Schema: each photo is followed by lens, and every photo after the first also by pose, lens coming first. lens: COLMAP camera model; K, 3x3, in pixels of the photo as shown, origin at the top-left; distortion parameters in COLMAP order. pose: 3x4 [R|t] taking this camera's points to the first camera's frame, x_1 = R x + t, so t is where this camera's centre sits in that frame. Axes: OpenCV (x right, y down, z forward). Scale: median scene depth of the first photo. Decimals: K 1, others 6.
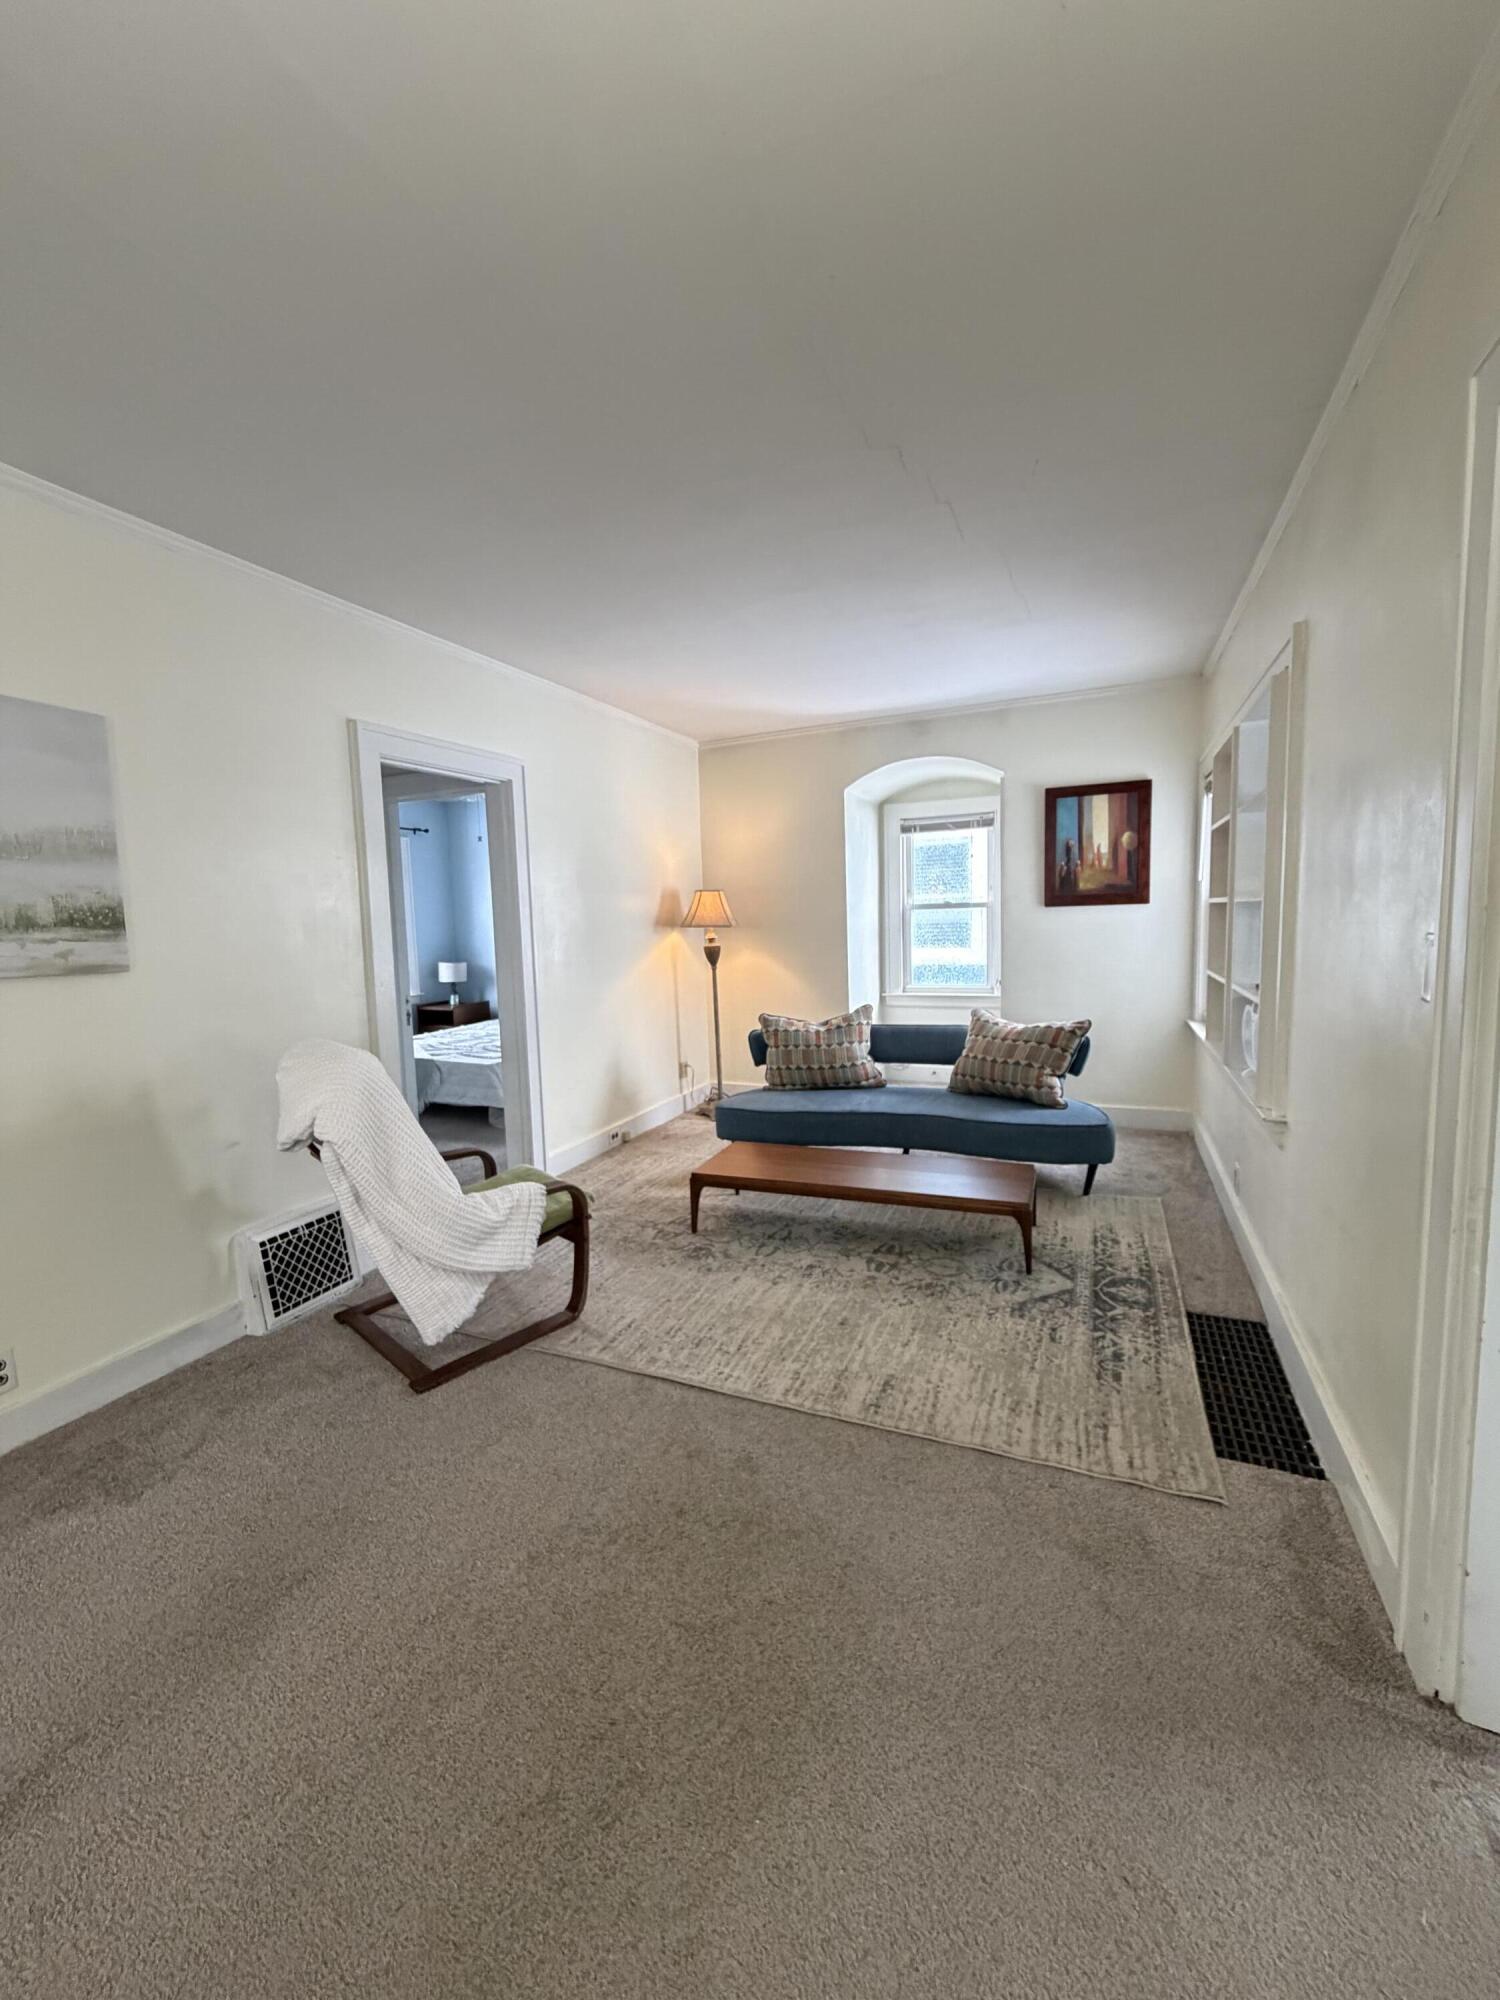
lens RADIAL K [[792.3, 0, 747.4], [0, 792.3, 986.5], [0, 0, 1]] dist [-0.004593, 0.000146]
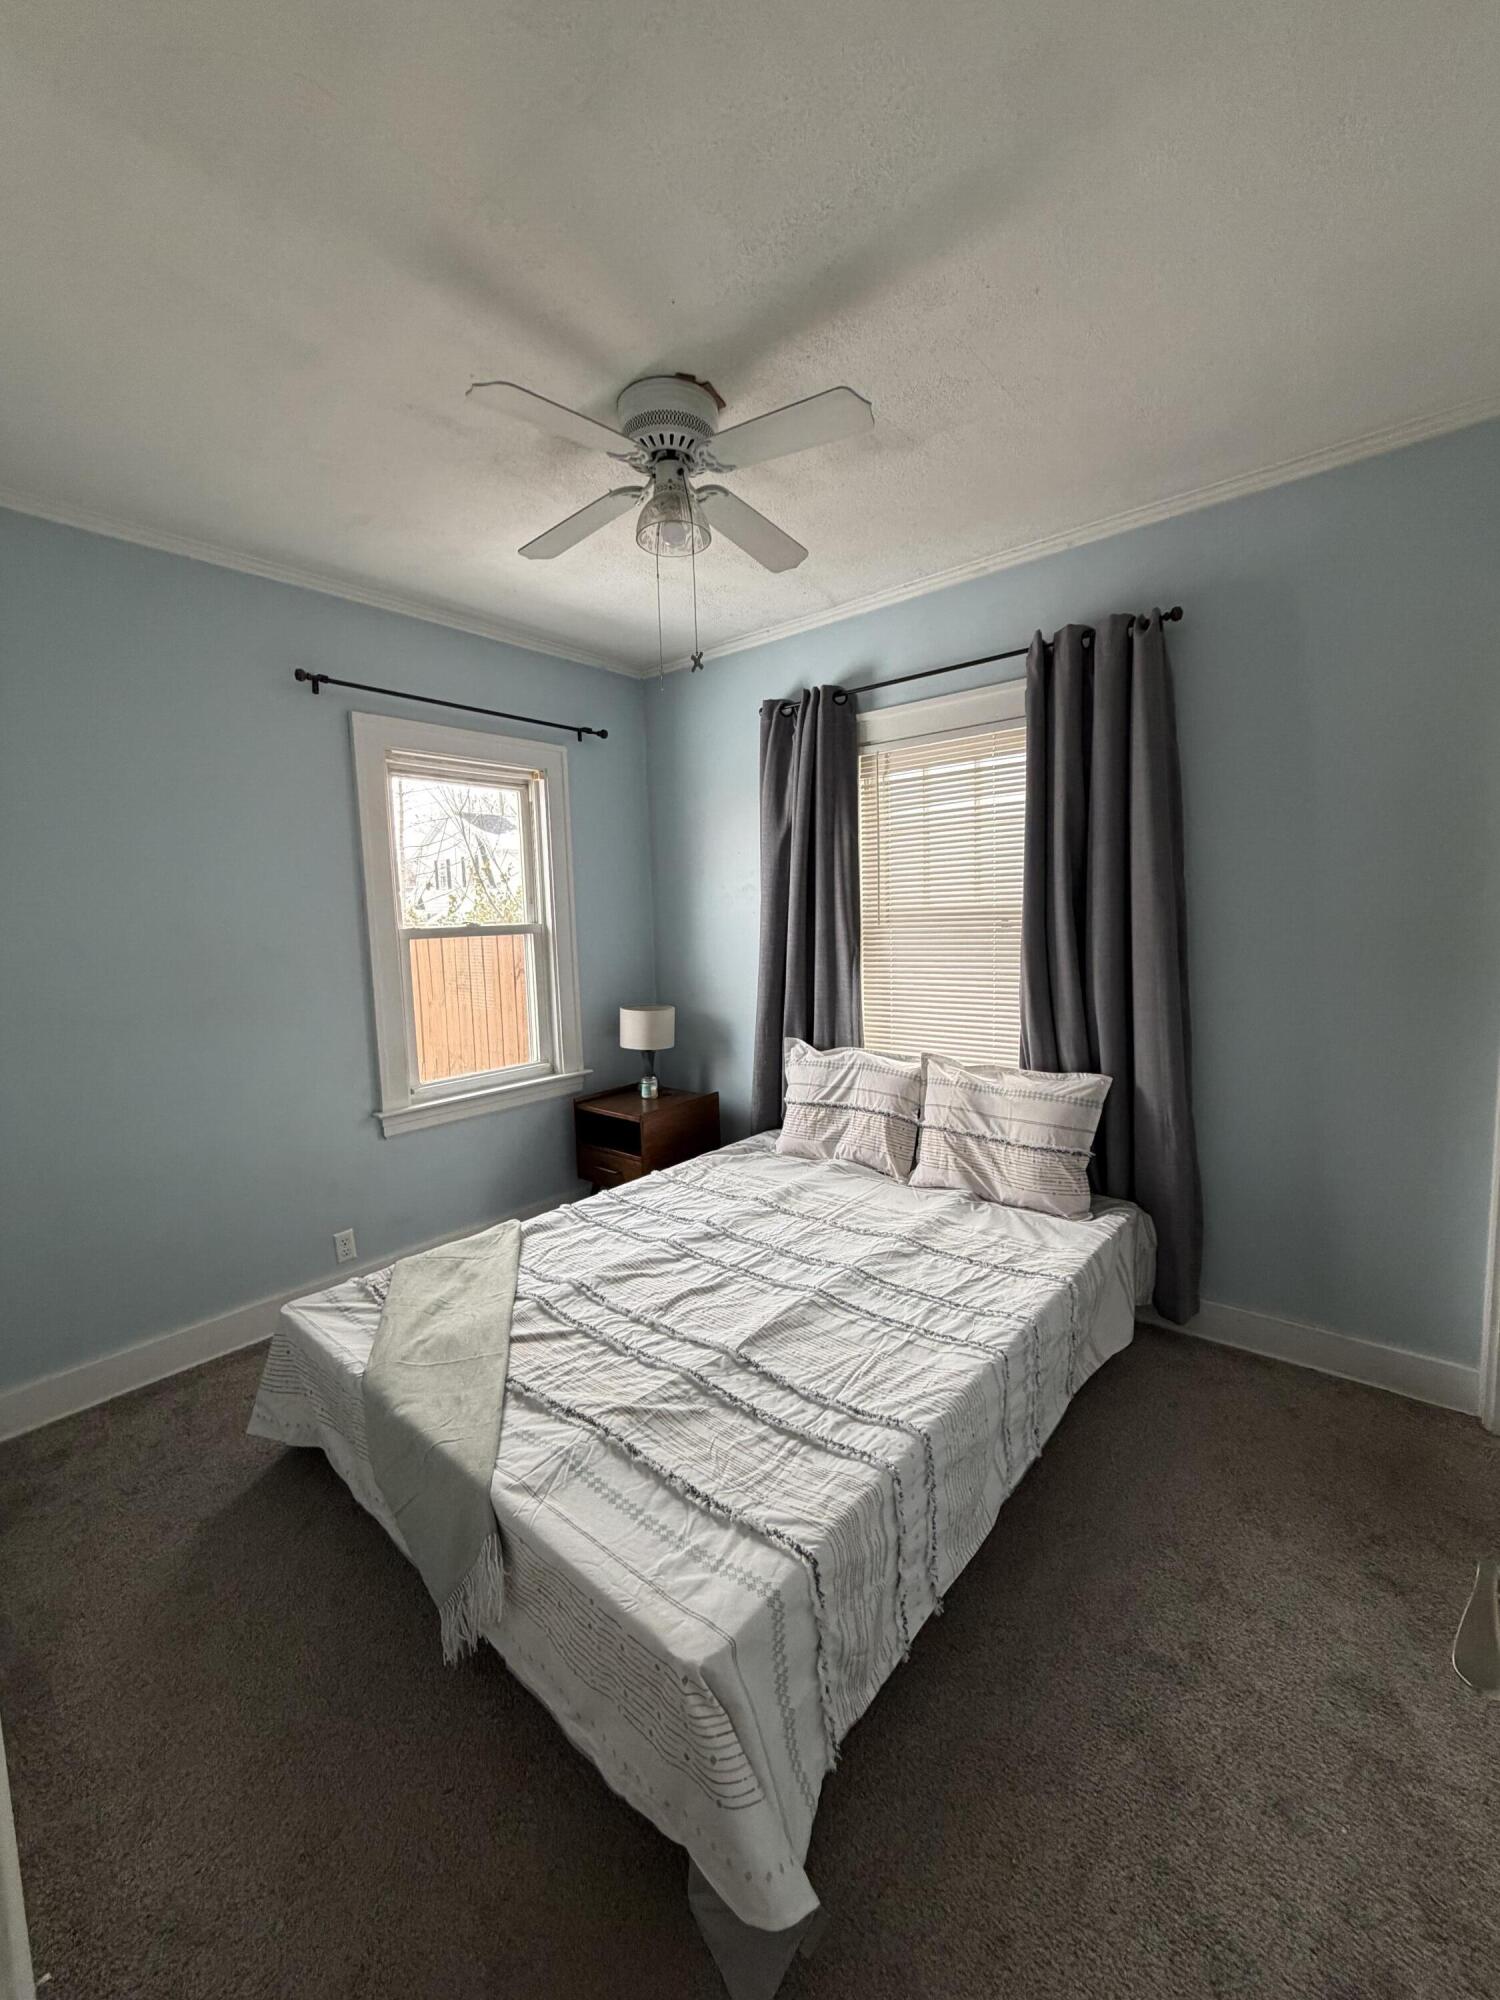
lens RADIAL K [[792.3, 0, 747.6], [0, 792.3, 992.4], [0, 0, 1]] dist [-0.004593, 0.000146]
pose [[0.952615, 0.023771, -0.303248, -0.172693], [-0.018481, 0.999623, 0.020305, -0.050134], [0.303616, -0.013738, 0.952695, 0.569758]]
